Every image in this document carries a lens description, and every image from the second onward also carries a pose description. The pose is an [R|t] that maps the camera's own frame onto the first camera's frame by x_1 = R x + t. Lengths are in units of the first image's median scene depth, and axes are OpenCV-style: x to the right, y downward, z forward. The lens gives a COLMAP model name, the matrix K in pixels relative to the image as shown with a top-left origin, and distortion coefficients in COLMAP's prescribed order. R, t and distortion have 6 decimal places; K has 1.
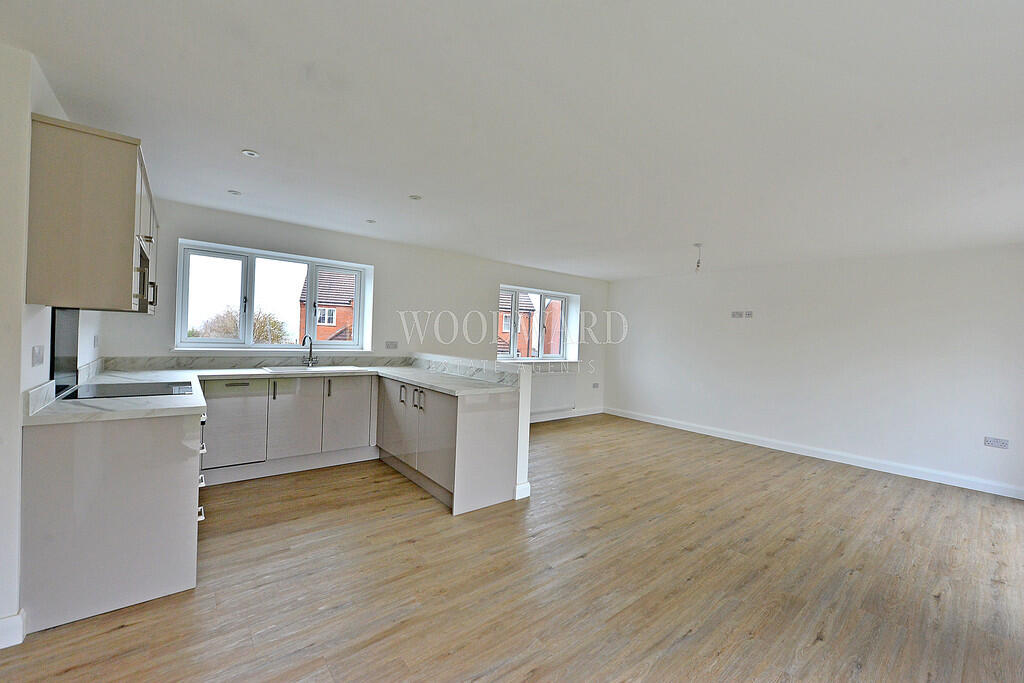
lens RADIAL K [[408.9, 0, 513.3], [0, 408.9, 334.4], [0, 0, 1]] dist [0.000211, -0.000245]
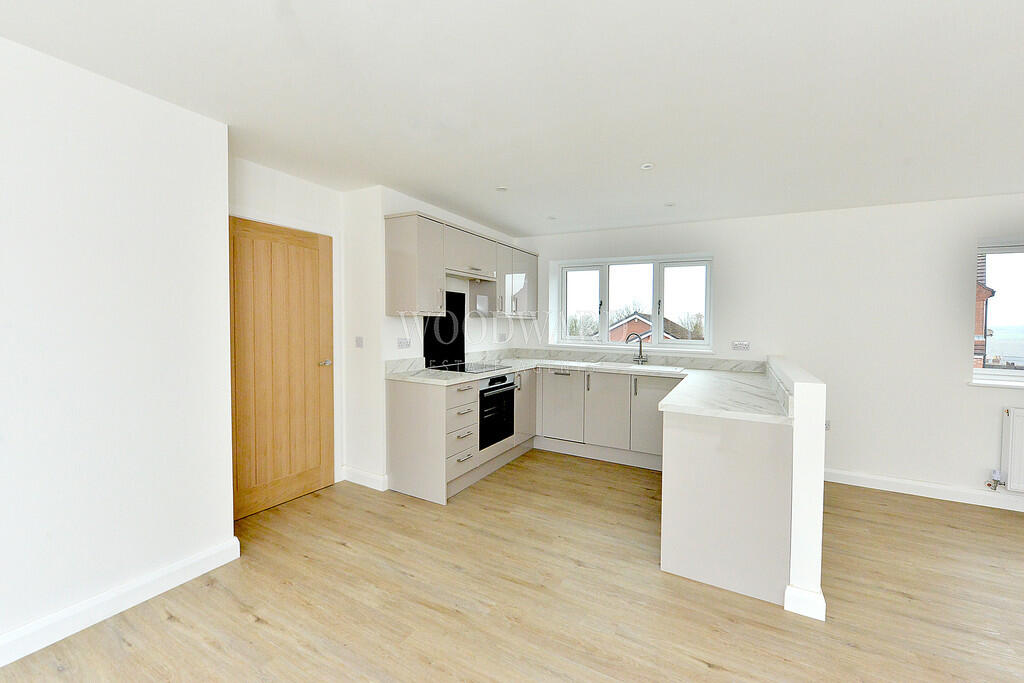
lens RADIAL K [[408.9, 0, 513.3], [0, 408.9, 334.4], [0, 0, 1]] dist [0.000211, -0.000245]
pose [[0.376536, -0.005916, -0.926383, 0.384425], [-0.001086, 0.999976, -0.006827, 0.014161], [0.926402, 0.003576, 0.376520, 0.397825]]
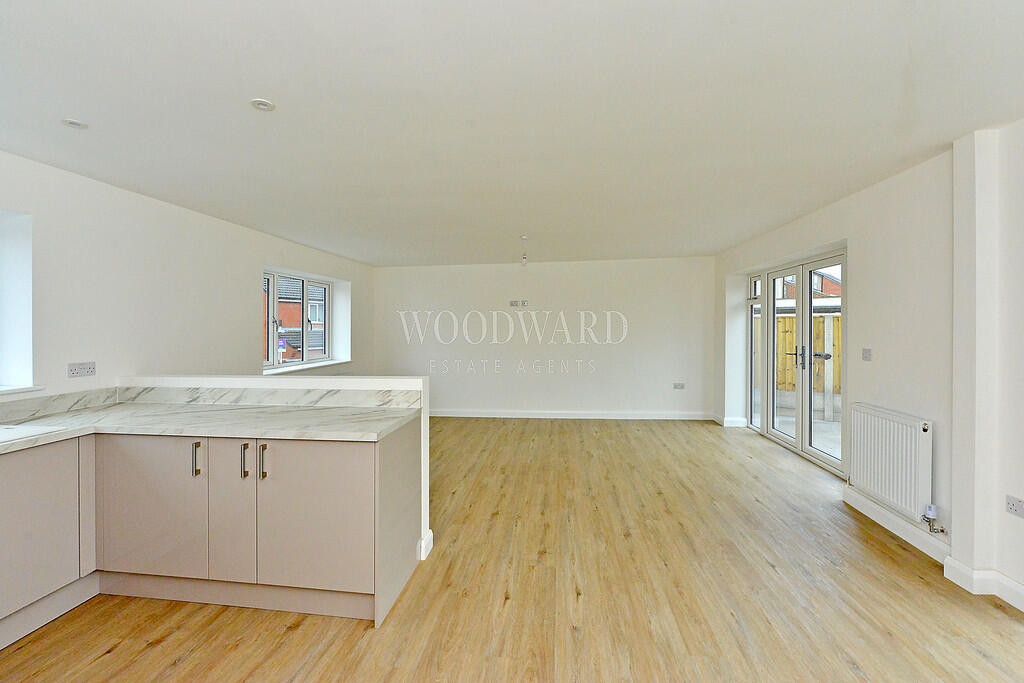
lens RADIAL K [[408.7, 0, 507.7], [0, 408.7, 325.3], [0, 0, 1]] dist [-0.004990, -0.000370]
pose [[0.727601, -0.046375, 0.684431, -0.353808], [0.038128, 0.998904, 0.027150, -0.033058], [-0.684940, 0.006341, 0.728572, 0.338914]]
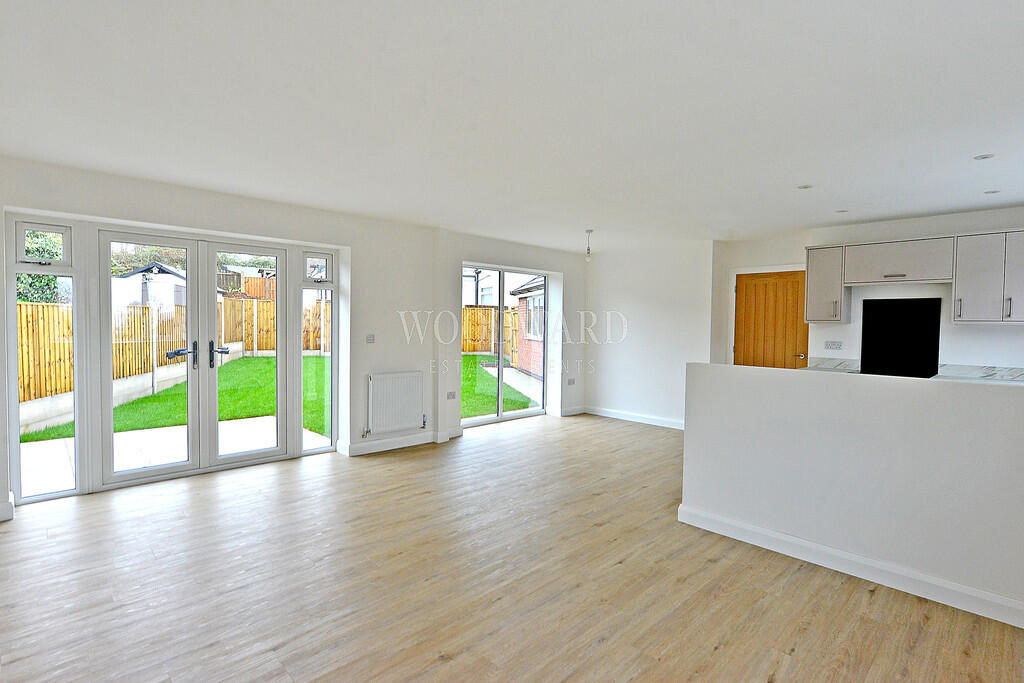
lens RADIAL K [[508.8, 0, 512.6], [0, 508.8, 329.7], [0, 0, 1]] dist [-0.001333, 0.000326]
pose [[-0.995506, -0.047647, -0.081837, 0.466047], [-0.048816, 0.998731, 0.012346, 0.011514], [0.081145, 0.016285, -0.996569, 1.951089]]
